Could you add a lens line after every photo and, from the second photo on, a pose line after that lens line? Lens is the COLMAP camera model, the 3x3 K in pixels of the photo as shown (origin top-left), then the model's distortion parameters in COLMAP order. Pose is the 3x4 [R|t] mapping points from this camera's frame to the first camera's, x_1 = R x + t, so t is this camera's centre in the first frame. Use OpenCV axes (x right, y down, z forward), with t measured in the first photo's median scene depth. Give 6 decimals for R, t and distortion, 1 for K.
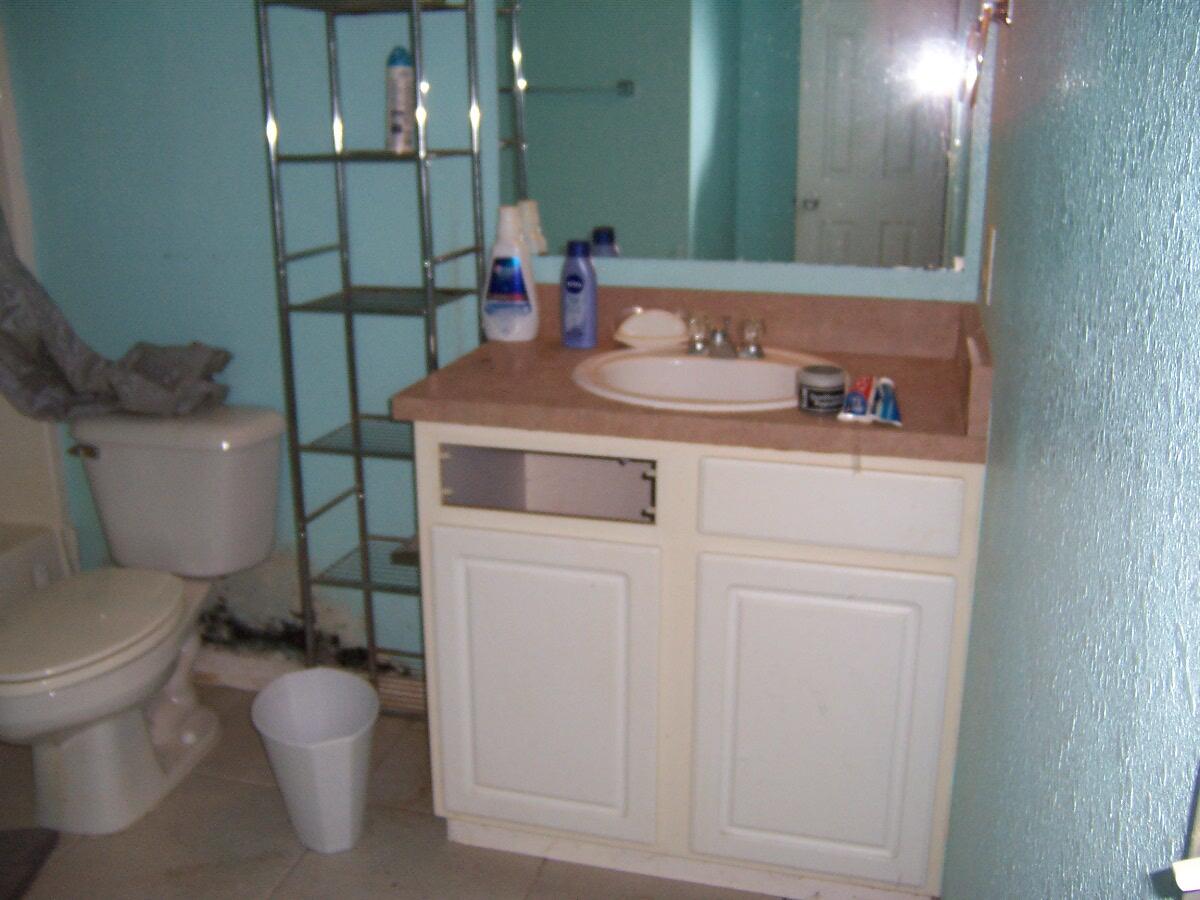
lens RADIAL K [[1197.7, 0, 600.0], [0, 1197.7, 450.0], [0, 0, 1]] dist [-0.135834, 0.234584]
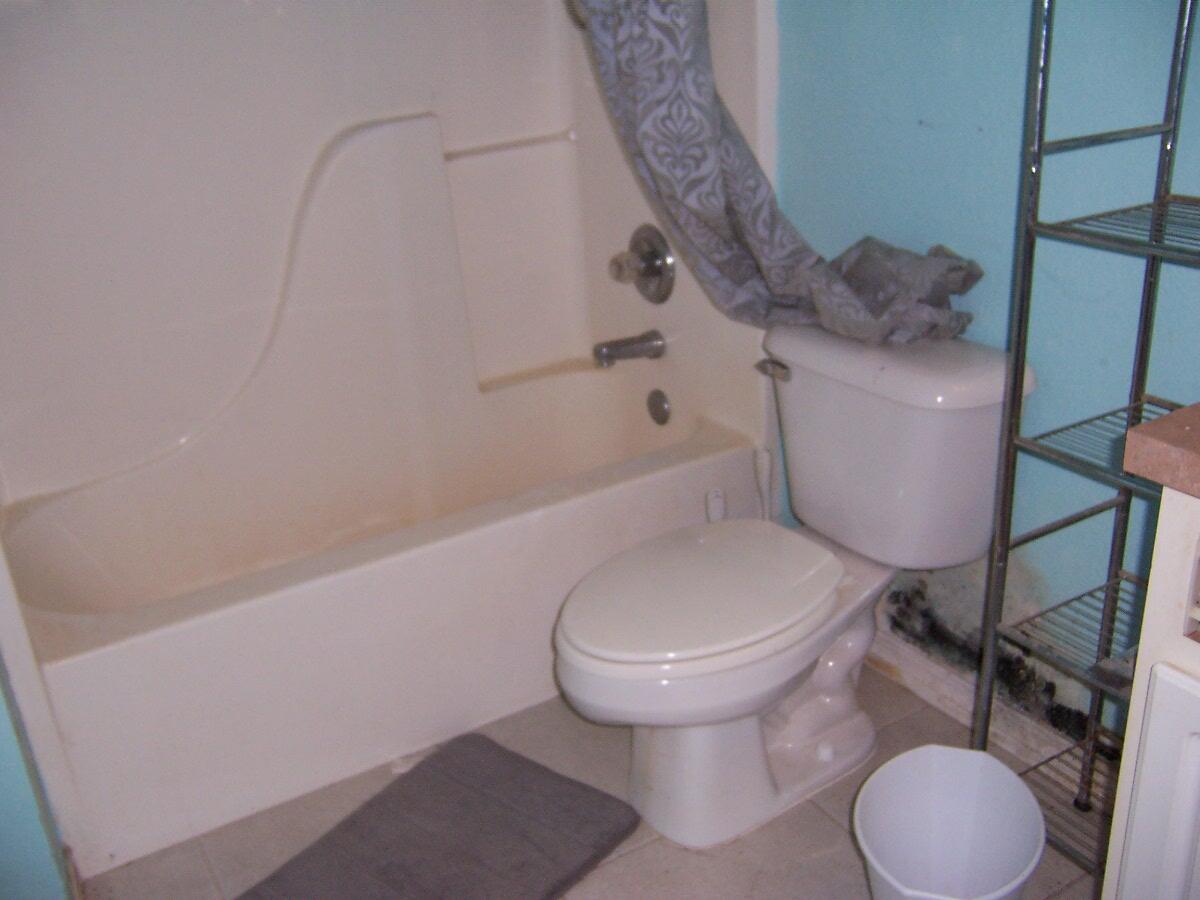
lens RADIAL K [[1197.7, 0, 600.0], [0, 1197.7, 450.0], [0, 0, 1]] dist [-0.135834, 0.234584]
pose [[0.727337, 0.235407, -0.644643, 0.002244], [-0.147900, 0.971023, 0.187720, -0.079166], [0.670154, -0.041193, 0.741078, 0.335658]]
